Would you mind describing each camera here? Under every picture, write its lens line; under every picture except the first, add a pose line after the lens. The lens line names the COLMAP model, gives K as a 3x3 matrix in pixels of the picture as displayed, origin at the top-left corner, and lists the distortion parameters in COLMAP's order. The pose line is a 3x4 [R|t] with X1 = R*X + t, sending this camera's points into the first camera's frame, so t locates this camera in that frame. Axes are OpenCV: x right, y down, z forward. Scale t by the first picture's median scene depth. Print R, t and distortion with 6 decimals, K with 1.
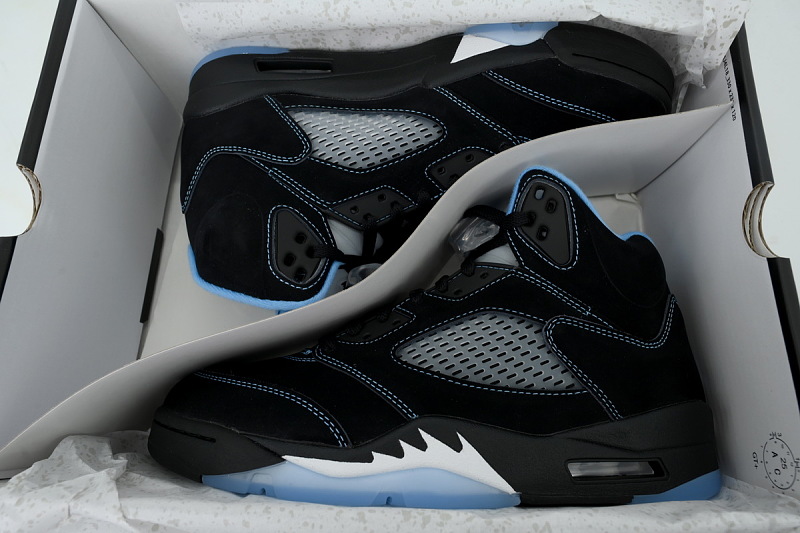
lens RADIAL K [[526.2, 0, 400.0], [0, 526.2, 266.5], [0, 0, 1]] dist [-0.003783, -0.000675]
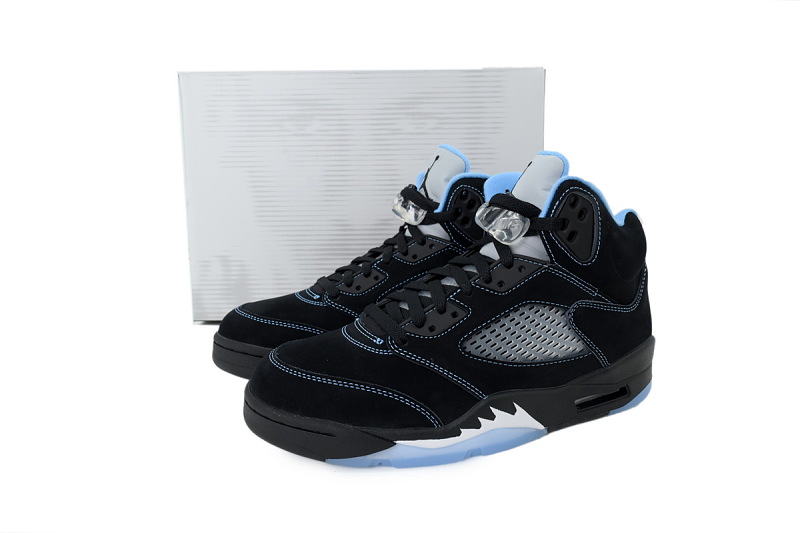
lens RADIAL K [[526.2, 0, 400.0], [0, 526.2, 266.5], [0, 0, 1]] dist [-0.003783, -0.000675]
pose [[0.959717, -0.111662, 0.257829, -0.450200], [-0.019586, 0.888819, 0.457840, -0.574453], [-0.280286, -0.444447, 0.850827, 0.053338]]
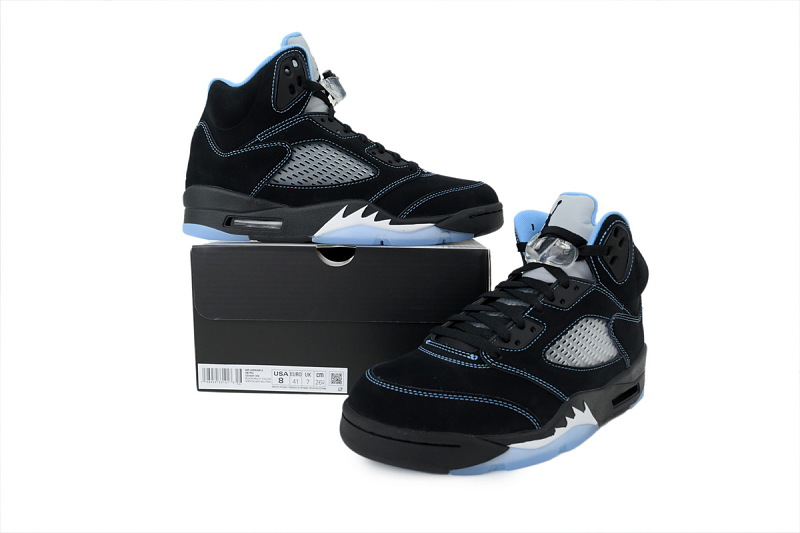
lens RADIAL K [[526.2, 0, 400.0], [0, 526.2, 266.5], [0, 0, 1]] dist [-0.003783, -0.000675]
pose [[0.821840, -0.097718, 0.561276, -1.113549], [-0.132330, 0.925495, 0.354891, -0.519988], [-0.554137, -0.365938, 0.747678, 0.226499]]
